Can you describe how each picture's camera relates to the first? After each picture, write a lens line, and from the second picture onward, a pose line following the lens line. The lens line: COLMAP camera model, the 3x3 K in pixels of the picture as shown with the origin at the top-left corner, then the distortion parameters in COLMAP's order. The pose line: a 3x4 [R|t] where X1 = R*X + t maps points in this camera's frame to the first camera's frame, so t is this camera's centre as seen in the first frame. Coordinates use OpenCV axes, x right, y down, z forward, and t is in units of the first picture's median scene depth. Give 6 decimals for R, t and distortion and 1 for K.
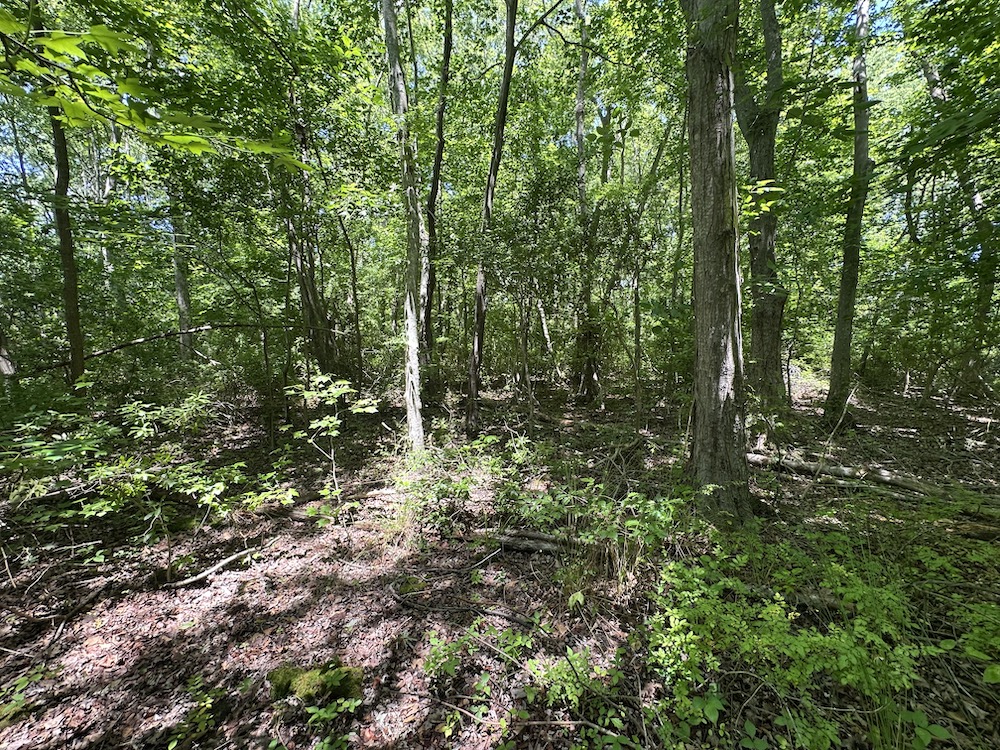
lens RADIAL K [[399.9, 0, 502.8], [0, 399.9, 375.2], [0, 0, 1]] dist [-0.001503, 0.000081]
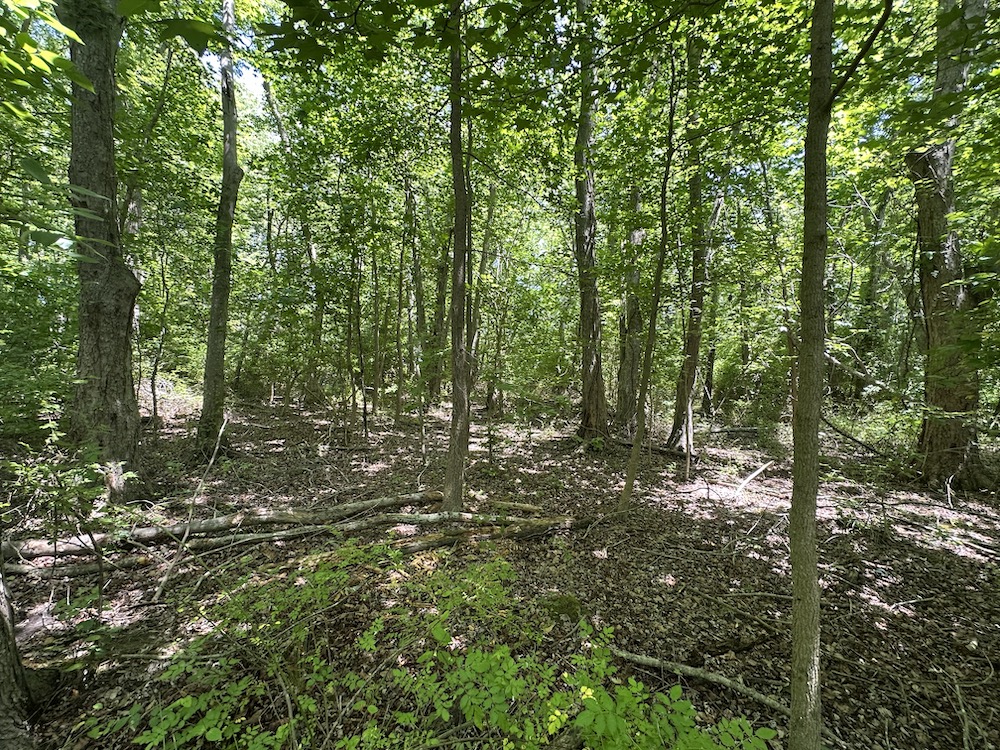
lens RADIAL K [[399.9, 0, 502.8], [0, 399.9, 375.2], [0, 0, 1]] dist [-0.001503, 0.000081]
pose [[0.248190, -0.003976, 0.968703, 0.118590], [0.027603, 0.999615, -0.002969, -0.017752], [-0.968318, 0.027476, 0.248204, 0.129141]]
